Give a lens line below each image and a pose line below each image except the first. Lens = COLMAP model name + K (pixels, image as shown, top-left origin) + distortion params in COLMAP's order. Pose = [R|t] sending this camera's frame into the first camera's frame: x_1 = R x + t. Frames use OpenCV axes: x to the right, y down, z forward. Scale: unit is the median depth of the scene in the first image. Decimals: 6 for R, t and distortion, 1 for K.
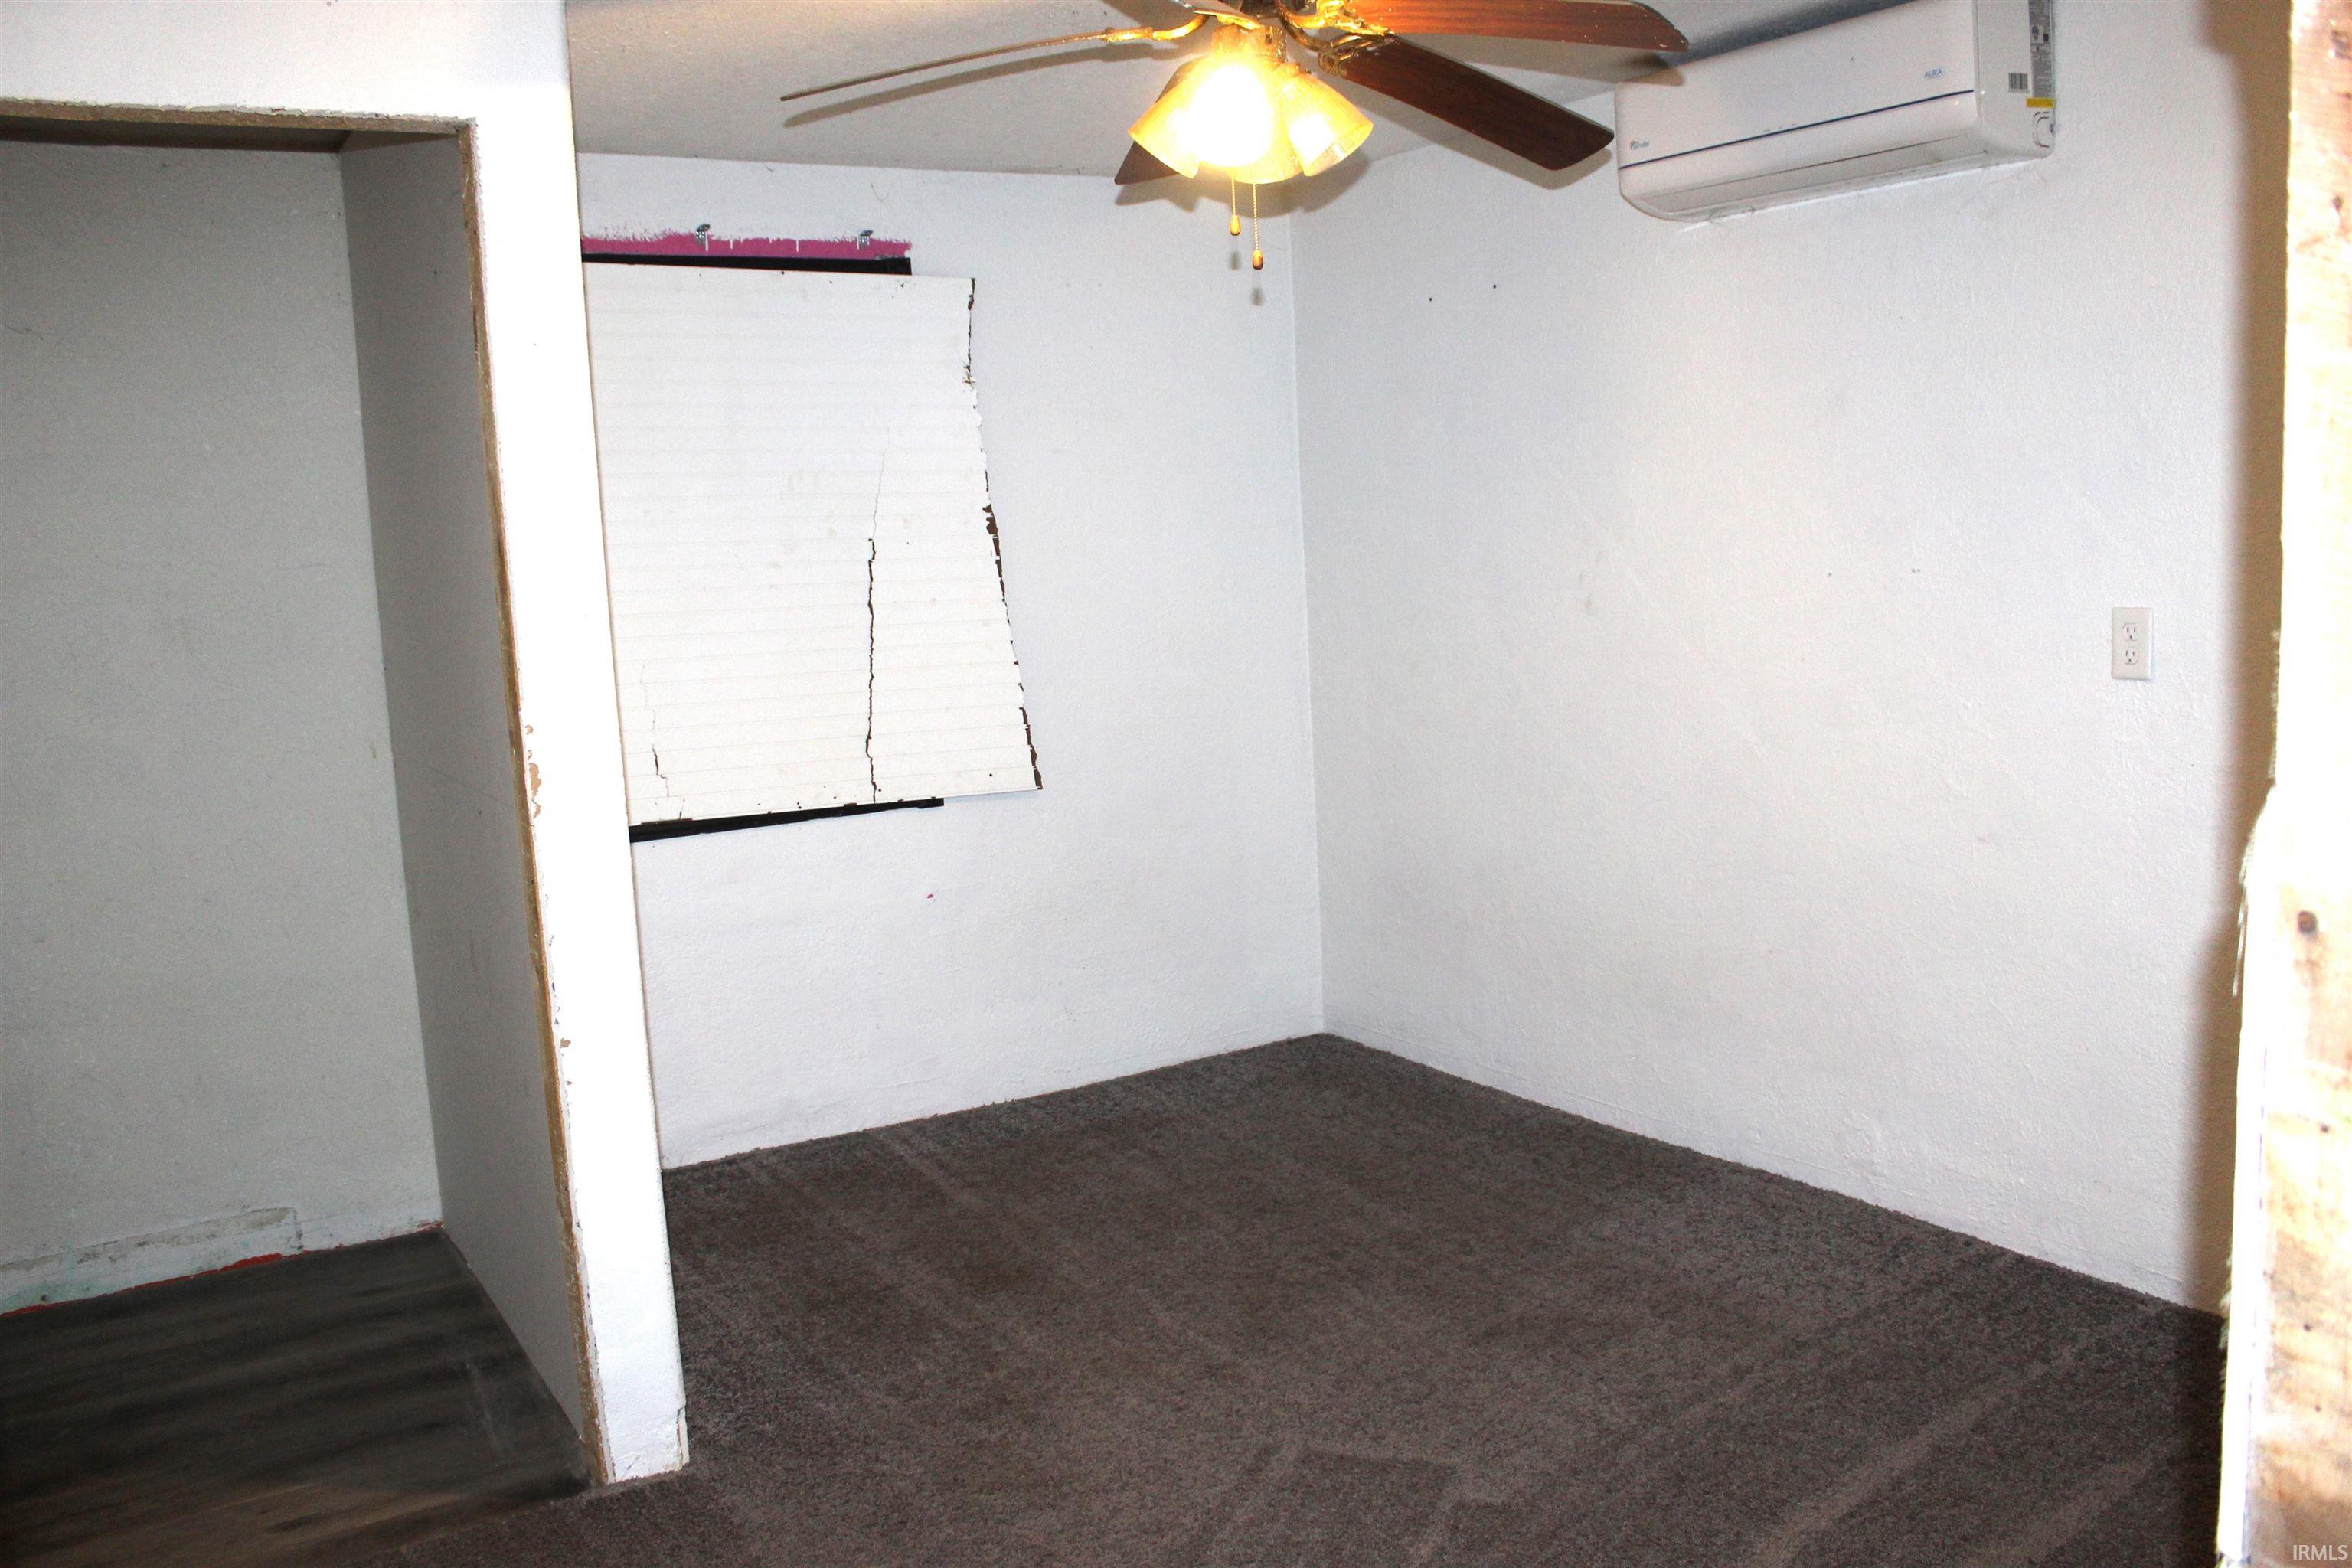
lens RADIAL K [[1965.4, 0, 1176.4], [0, 1965.4, 783.3], [0, 0, 1]] dist [-0.163778, 0.144324]
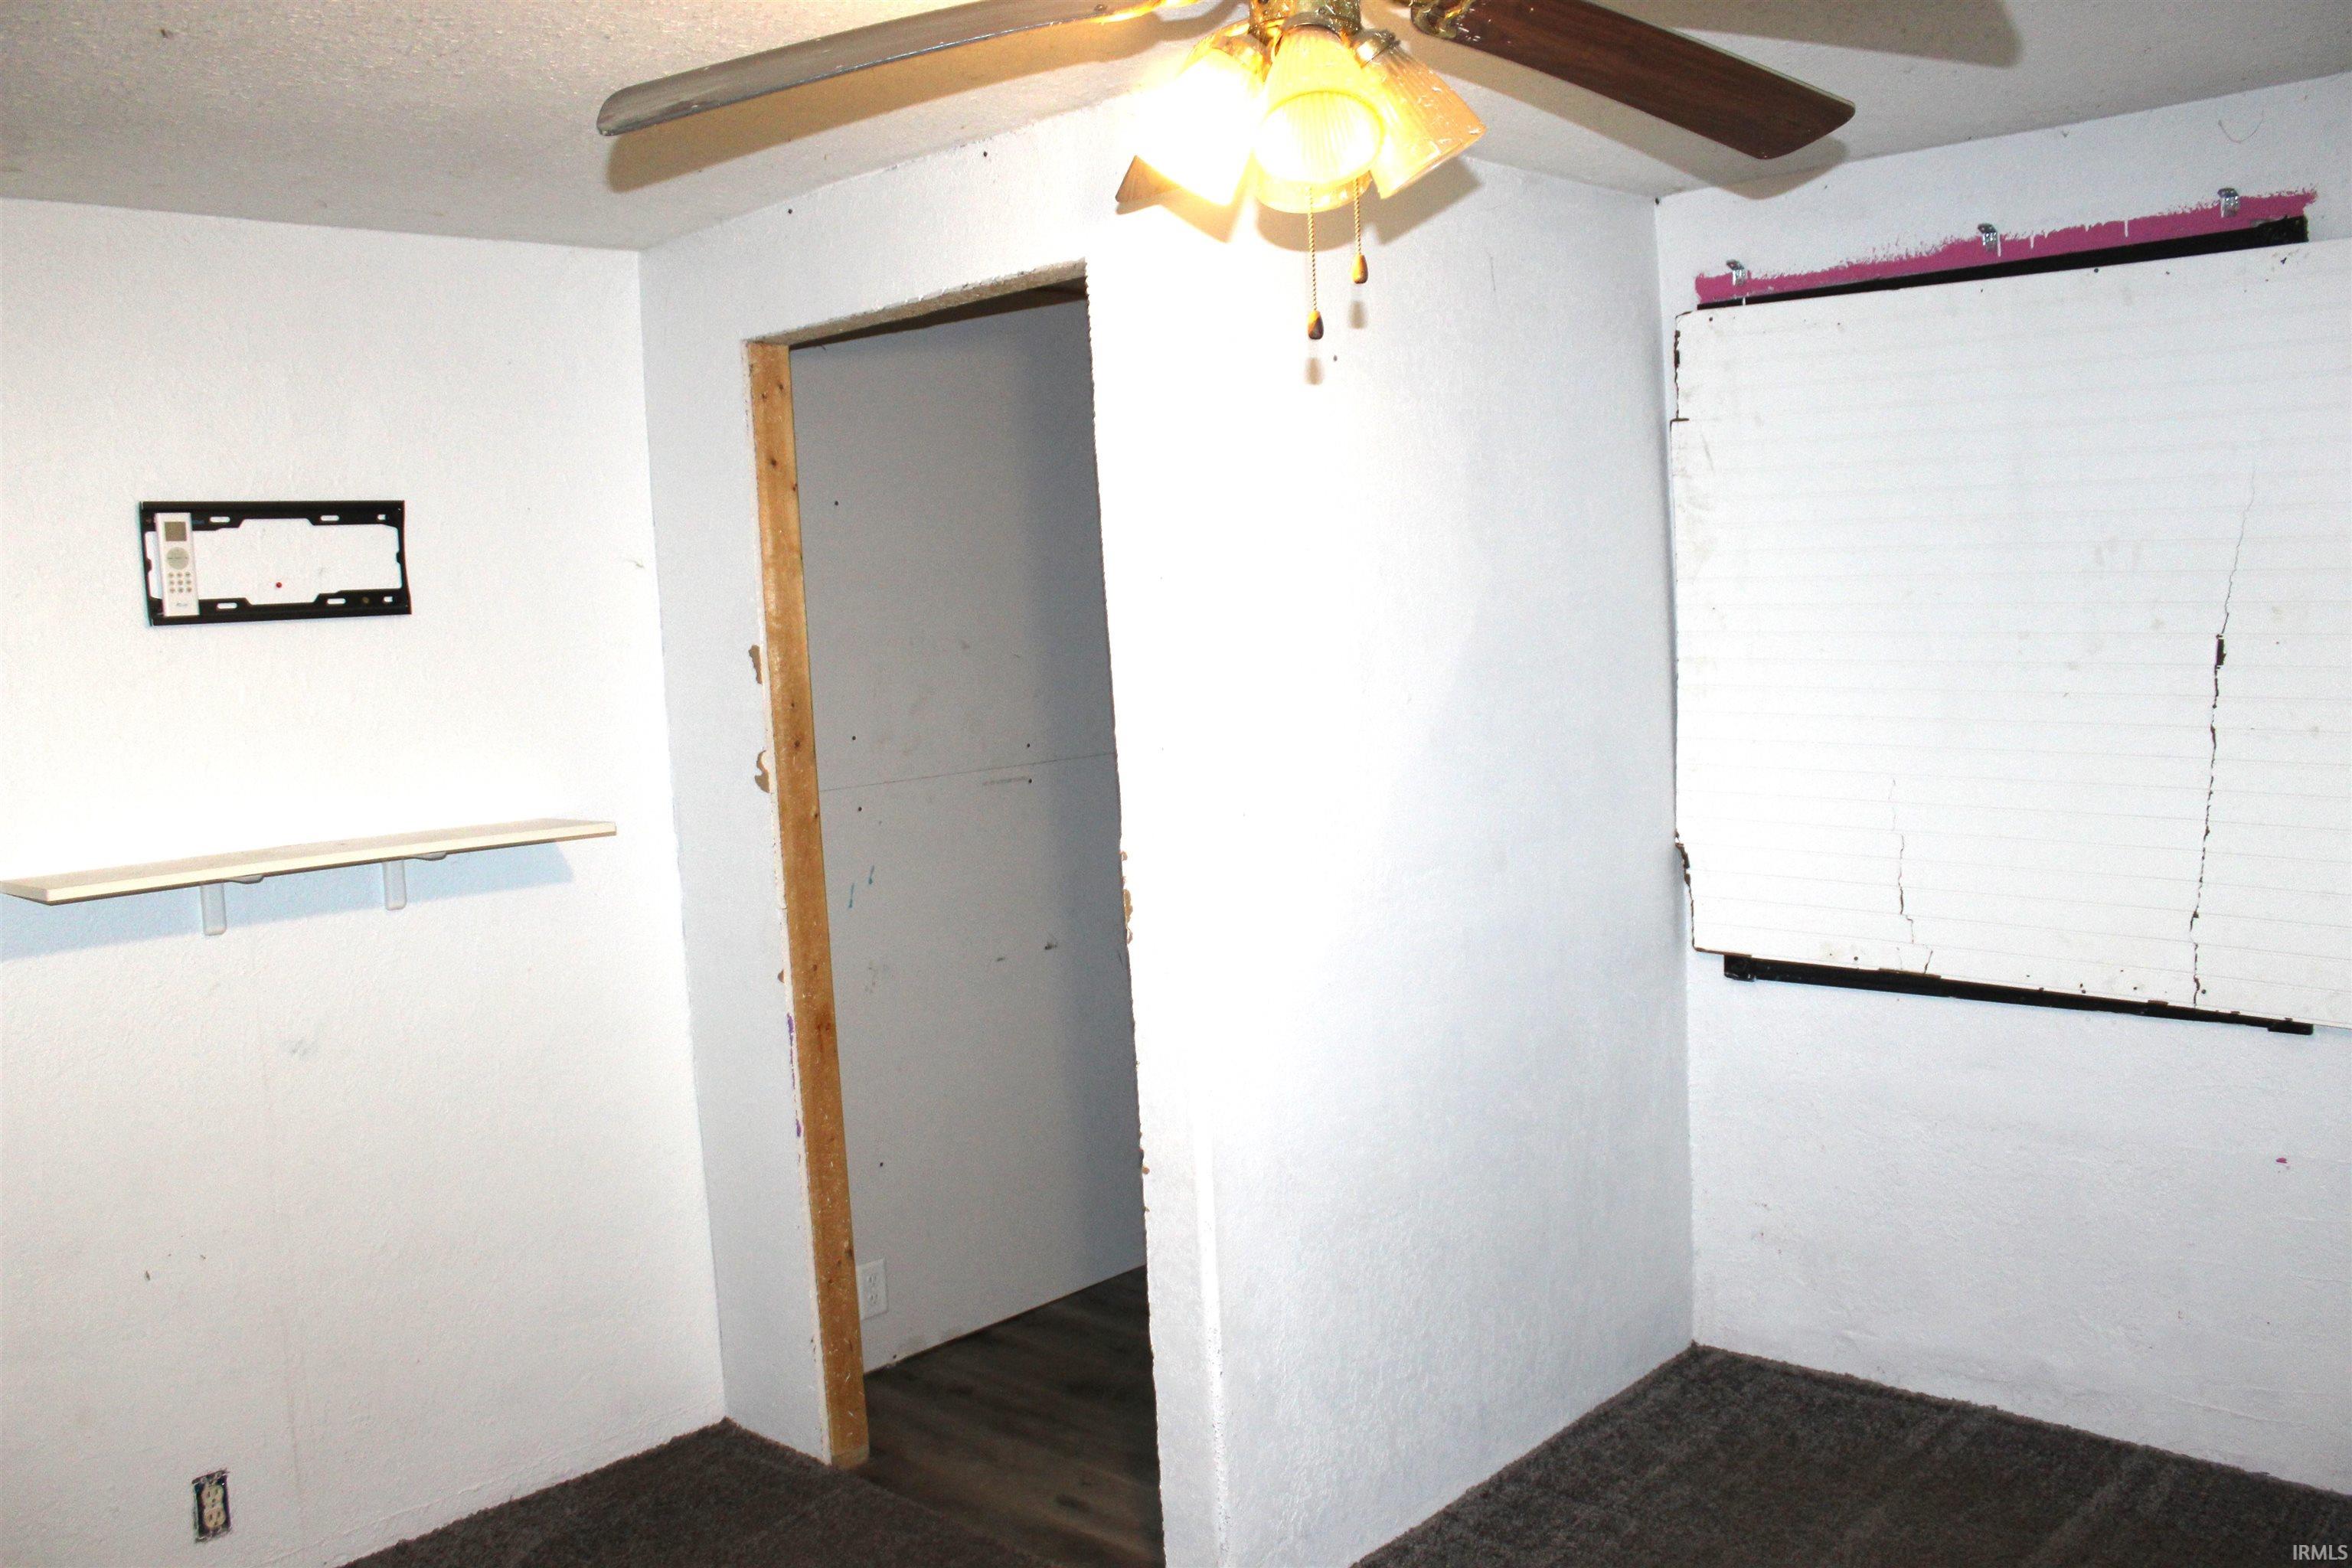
lens RADIAL K [[1965.4, 0, 1174.9], [0, 1965.4, 786.3], [0, 0, 1]] dist [-0.163778, 0.144324]
pose [[0.261346, 0.117524, -0.958064, 0.415819], [-0.091852, 0.991084, 0.096519, -0.106651], [0.960865, 0.062775, 0.269811, 0.480032]]
